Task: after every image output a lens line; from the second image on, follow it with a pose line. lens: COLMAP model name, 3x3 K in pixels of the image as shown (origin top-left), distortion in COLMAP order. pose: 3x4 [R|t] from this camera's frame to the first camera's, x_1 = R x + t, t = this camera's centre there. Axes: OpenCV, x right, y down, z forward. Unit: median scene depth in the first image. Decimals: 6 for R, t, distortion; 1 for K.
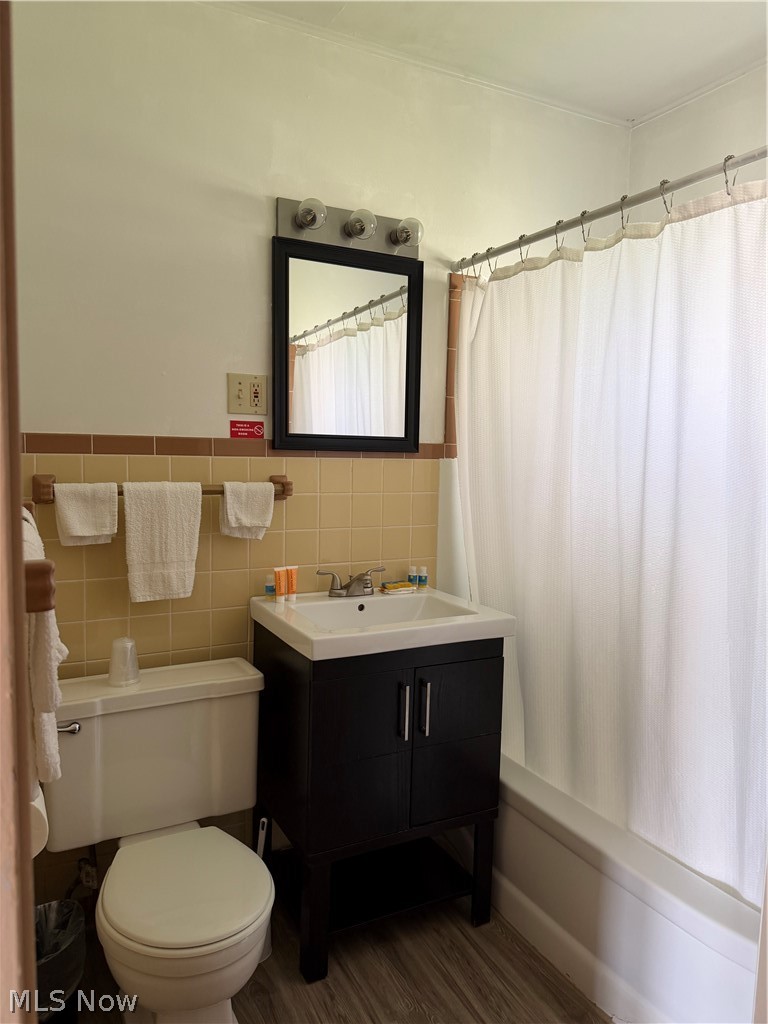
lens RADIAL K [[724.7, 0, 364.8], [0, 724.7, 513.9], [0, 0, 1]] dist [0.050624, -0.039843]
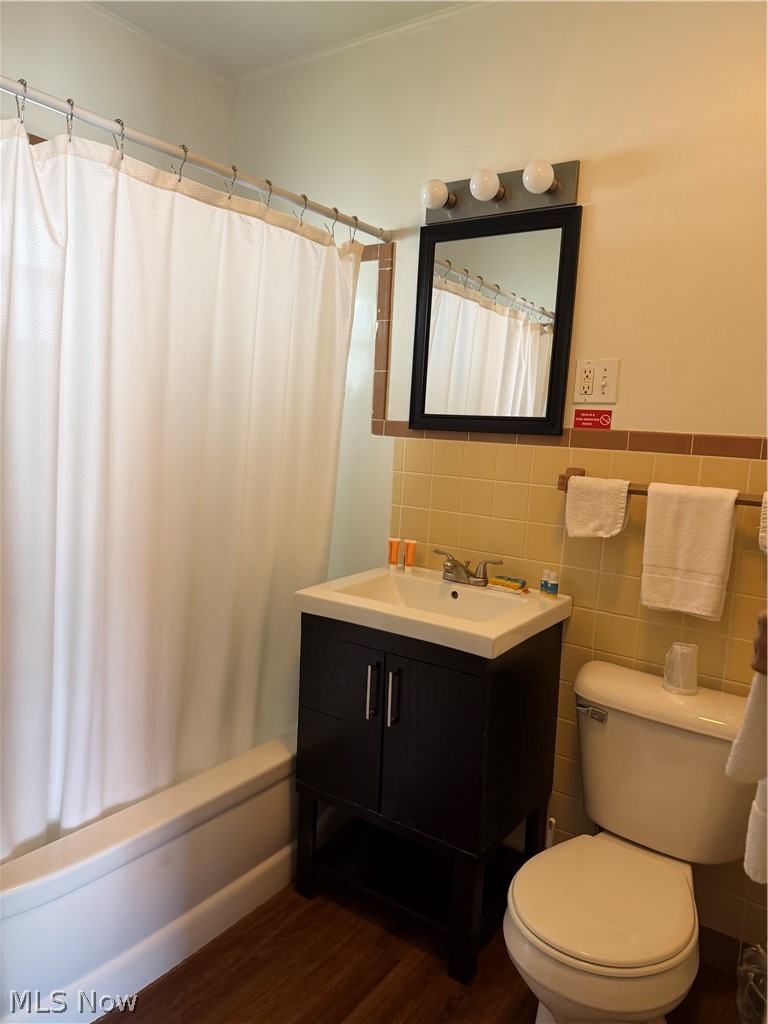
lens RADIAL K [[724.7, 0, 382.0], [0, 724.7, 510.4], [0, 0, 1]] dist [0.050624, -0.039843]
pose [[0.454635, 0.106059, -0.884341, 0.737486], [-0.131854, 0.989959, 0.050941, -0.015236], [0.880864, 0.093444, 0.464055, 0.441348]]
